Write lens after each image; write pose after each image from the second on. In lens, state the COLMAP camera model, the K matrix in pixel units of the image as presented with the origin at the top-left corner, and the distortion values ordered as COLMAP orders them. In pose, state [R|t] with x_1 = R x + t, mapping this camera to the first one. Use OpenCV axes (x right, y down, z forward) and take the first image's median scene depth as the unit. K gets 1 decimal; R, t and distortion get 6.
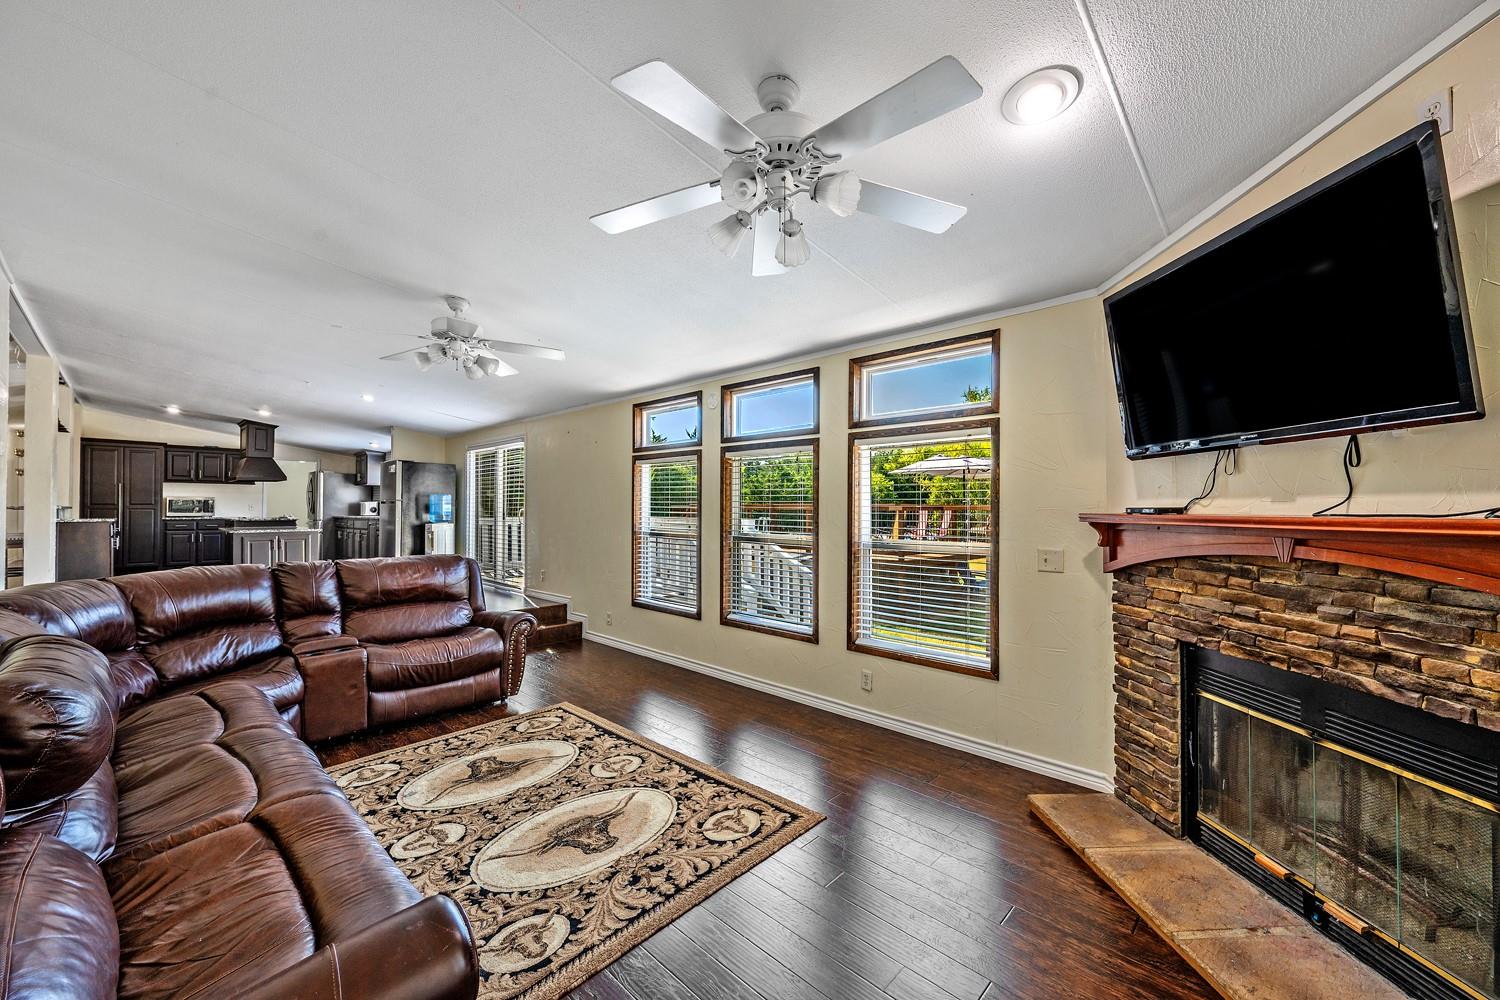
lens RADIAL K [[584.1, 0, 750.8], [0, 584.1, 502.6], [0, 0, 1]] dist [-0.003415, -0.000423]
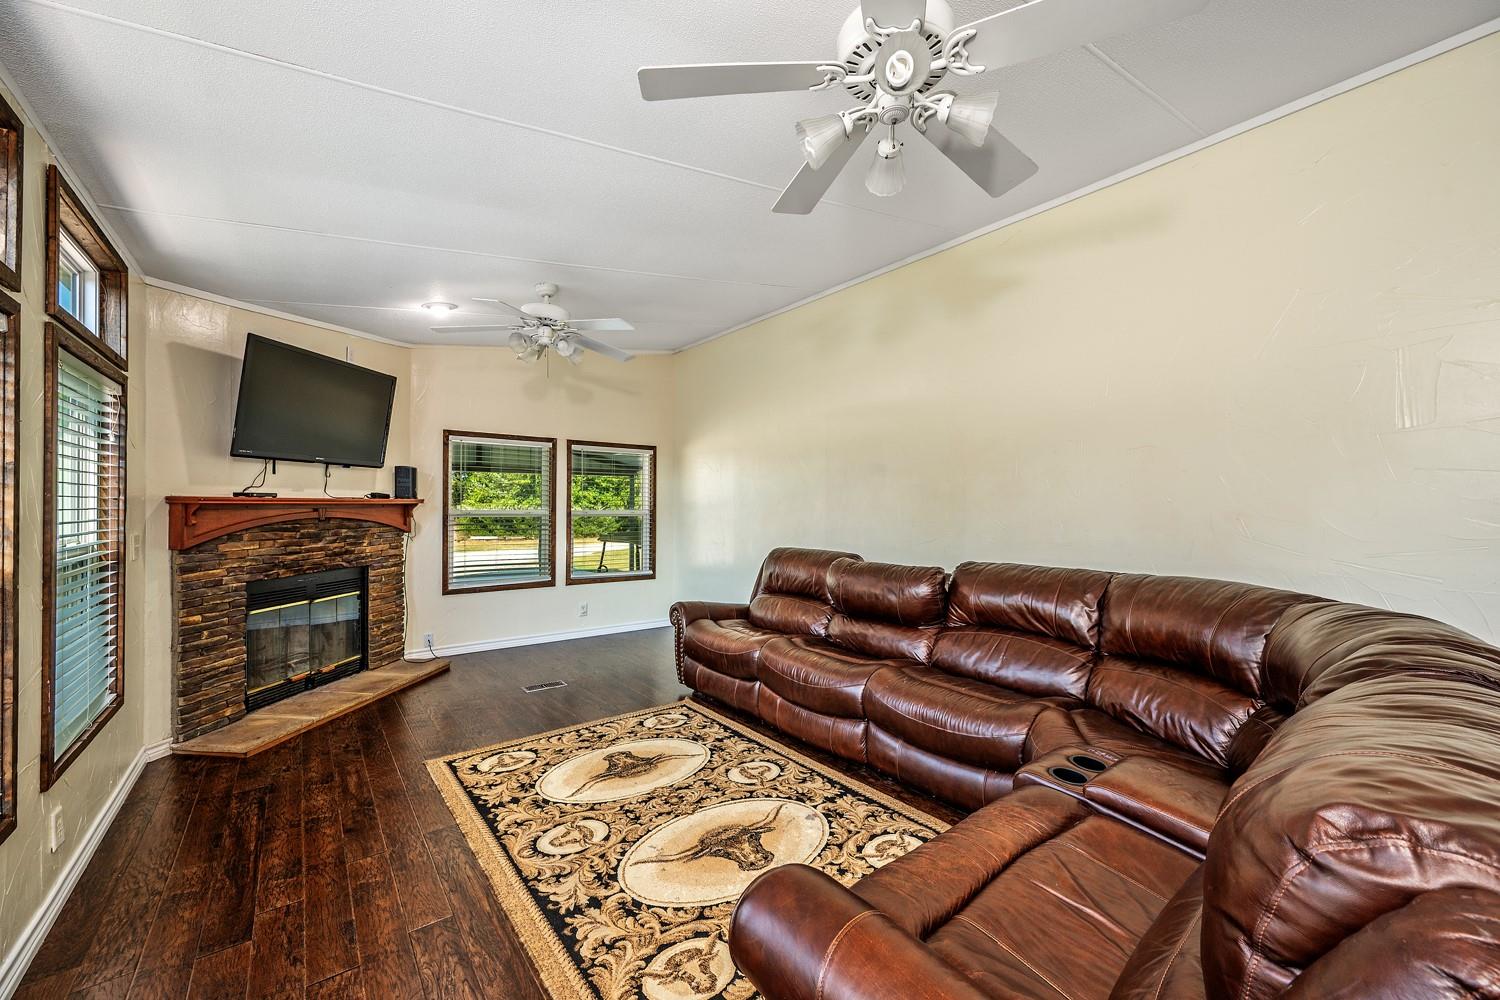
lens RADIAL K [[584.1, 0, 750.8], [0, 584.1, 502.6], [0, 0, 1]] dist [-0.003415, -0.000423]
pose [[-0.989048, -0.004776, 0.147514, -0.713990], [-0.006556, 0.999911, -0.011587, 0.041169], [-0.147446, -0.012427, -0.988992, 2.173330]]
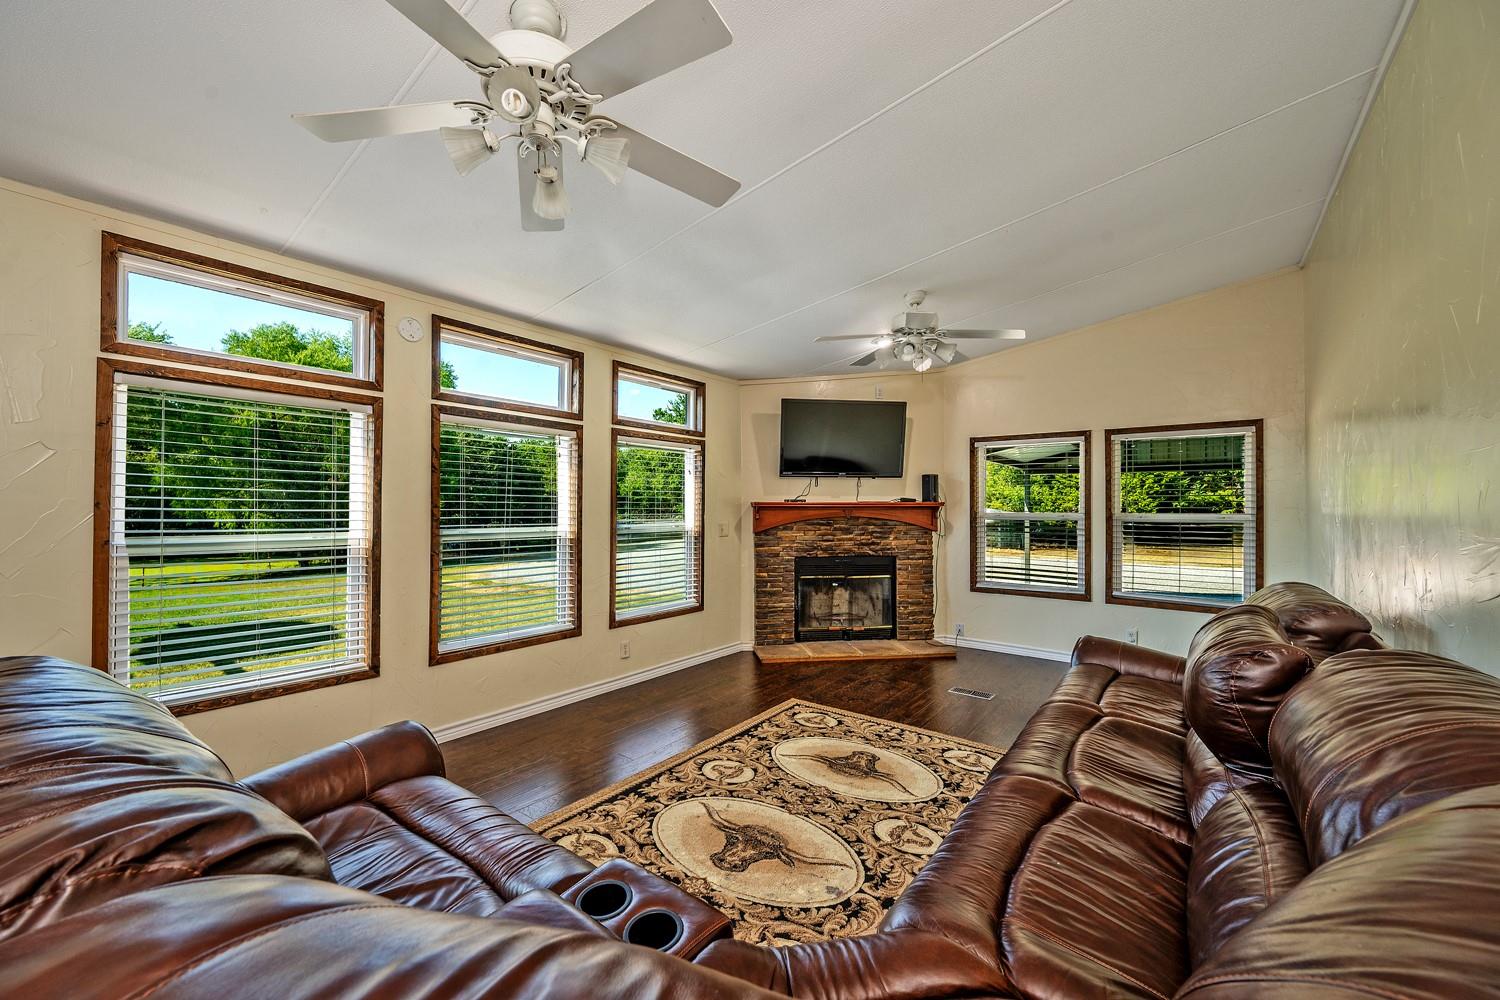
lens RADIAL K [[584.1, 0, 750.8], [0, 584.1, 502.6], [0, 0, 1]] dist [-0.003415, -0.000423]
pose [[-0.103800, 0.006654, 0.994576, -1.474070], [-0.010398, 0.999916, -0.007775, 0.039809], [-0.994544, -0.011149, -0.103722, 1.354527]]
